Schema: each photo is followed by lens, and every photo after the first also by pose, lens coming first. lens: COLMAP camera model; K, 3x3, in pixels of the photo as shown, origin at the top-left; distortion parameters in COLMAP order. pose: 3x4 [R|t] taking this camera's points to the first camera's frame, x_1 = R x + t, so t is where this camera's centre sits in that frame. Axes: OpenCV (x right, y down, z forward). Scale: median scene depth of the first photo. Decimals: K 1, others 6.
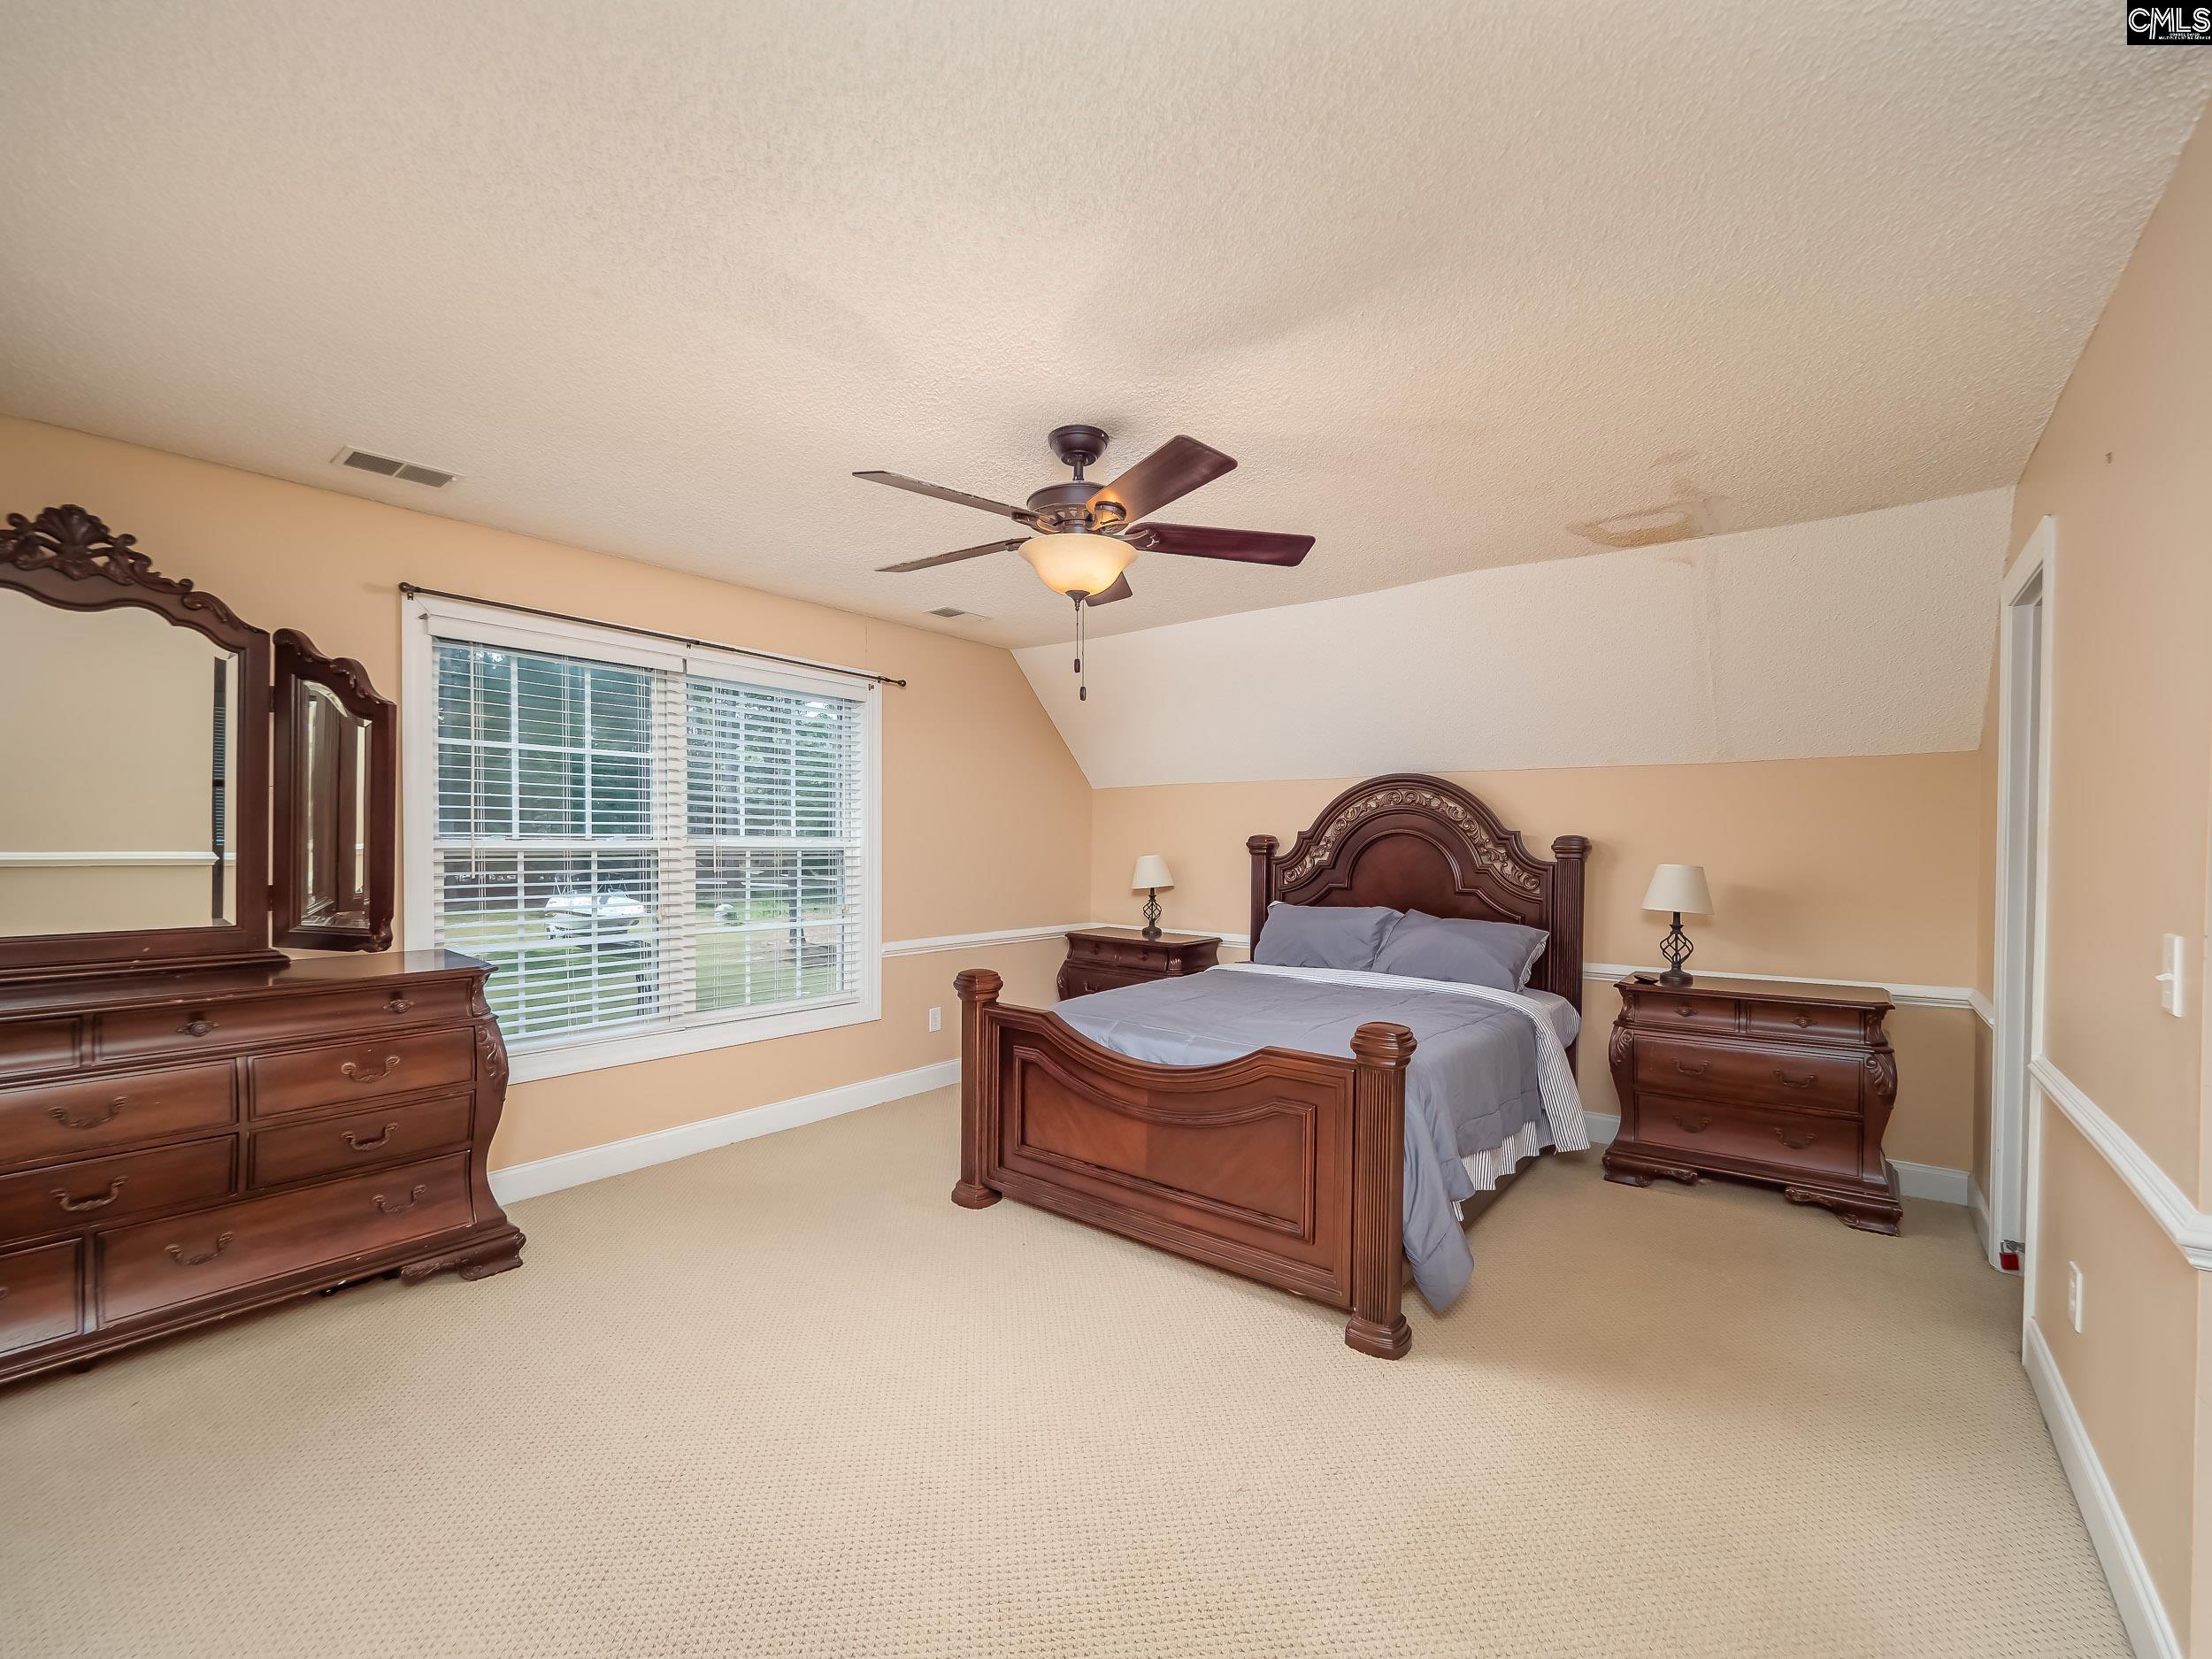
lens RADIAL K [[924.0, 0, 1092.4], [0, 924.0, 862.4], [0, 0, 1]] dist [-0.000692, -0.010463]
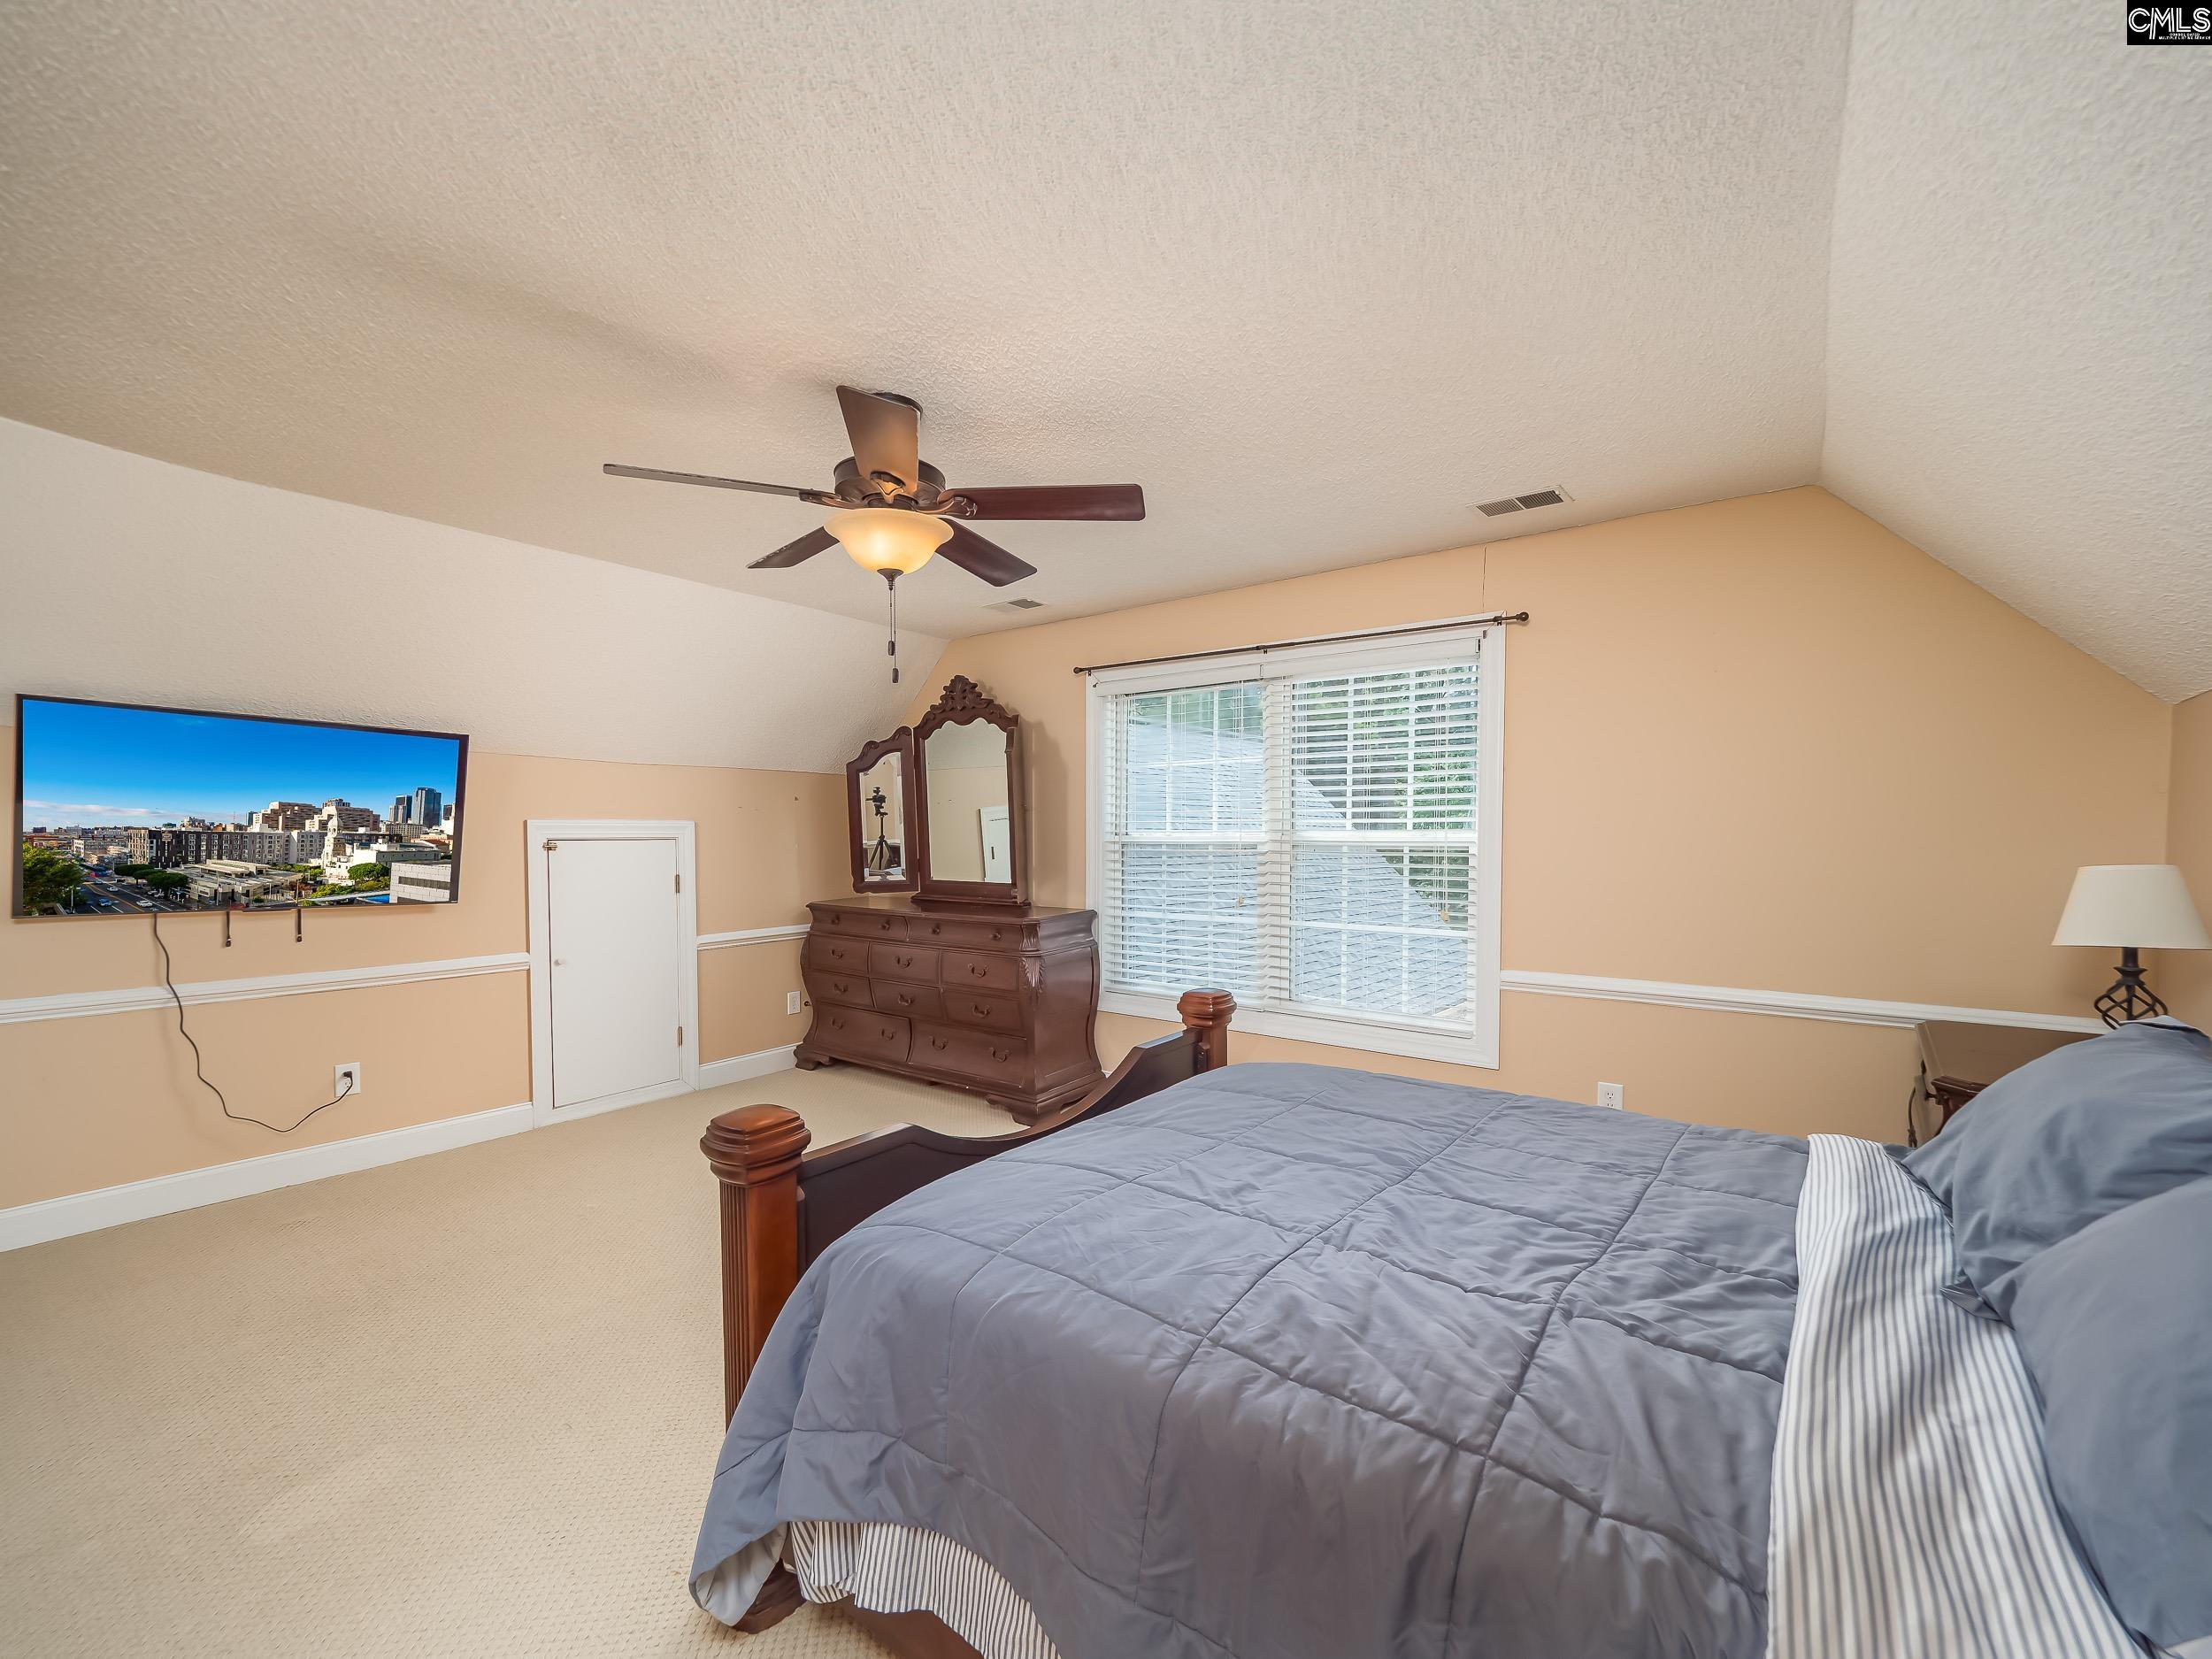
lens RADIAL K [[934.6, 0, 1099.9], [0, 934.6, 860.0], [0, 0, 1]] dist [0.003117, -0.004738]
pose [[0.014121, 0.019946, -0.999701, 0.568850], [-0.024601, 0.999505, 0.019594, -0.010246], [0.999598, 0.024317, 0.014605, 0.713429]]
